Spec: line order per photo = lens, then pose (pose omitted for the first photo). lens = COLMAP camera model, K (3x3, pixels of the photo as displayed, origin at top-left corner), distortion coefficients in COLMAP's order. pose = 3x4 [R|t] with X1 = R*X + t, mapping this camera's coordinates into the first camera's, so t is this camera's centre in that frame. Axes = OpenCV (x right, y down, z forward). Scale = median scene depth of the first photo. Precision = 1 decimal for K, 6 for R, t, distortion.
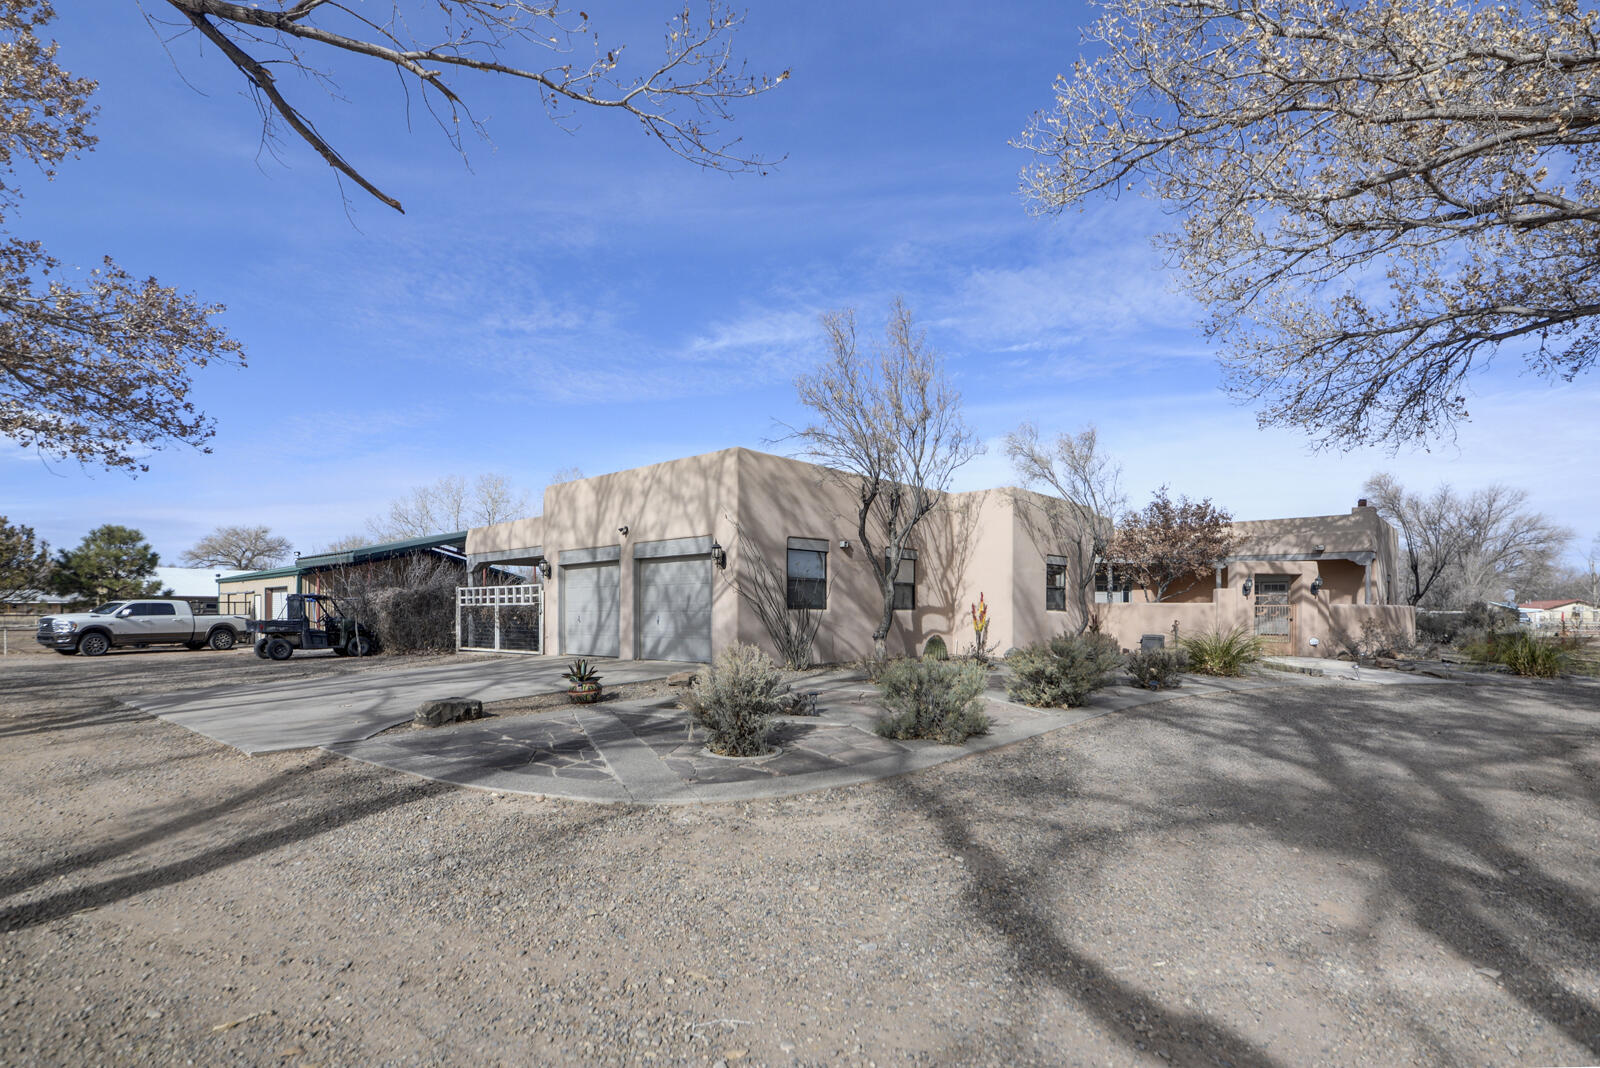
lens RADIAL K [[776.3, 0, 799.4], [0, 776.3, 598.9], [0, 0, 1]] dist [-0.025649, -0.000116]
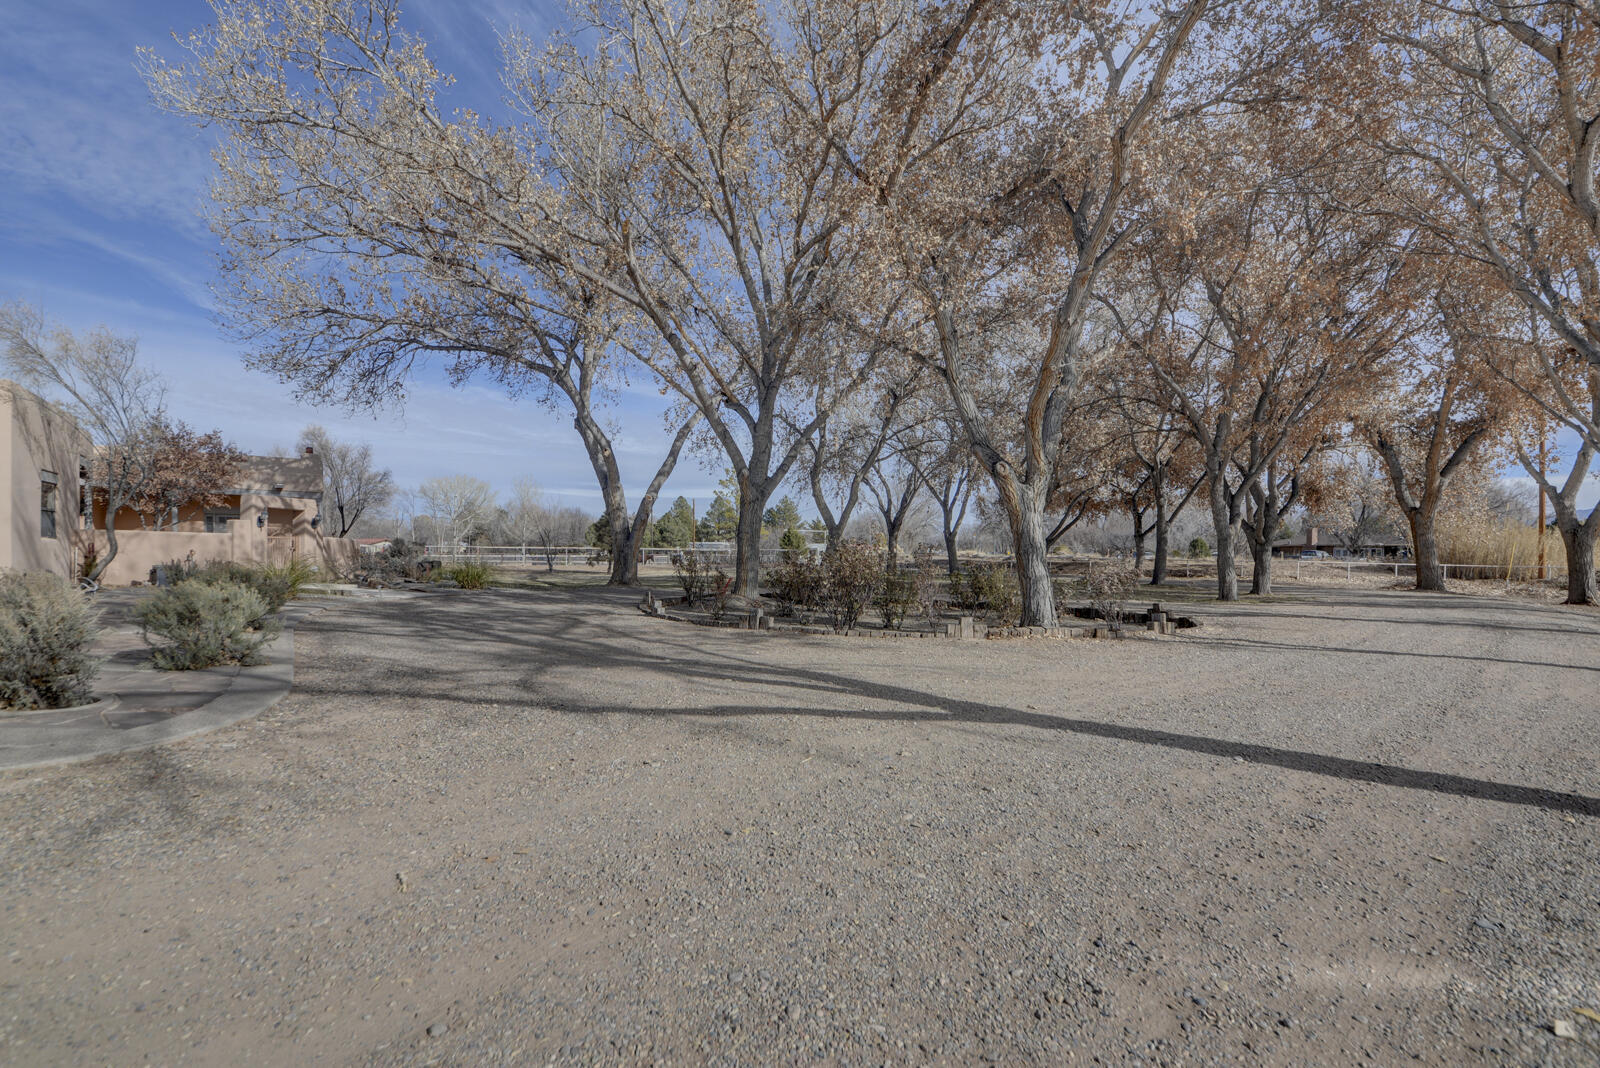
lens RADIAL K [[735.8, 0, 800.0], [0, 735.8, 534.0], [0, 0, 1]] dist [-0.000017, 0.000025]
pose [[0.223400, 0.024926, 0.974408, -0.252255], [-0.025475, 0.999481, -0.019727, 0.006185], [-0.974394, -0.020416, 0.223919, 0.030140]]
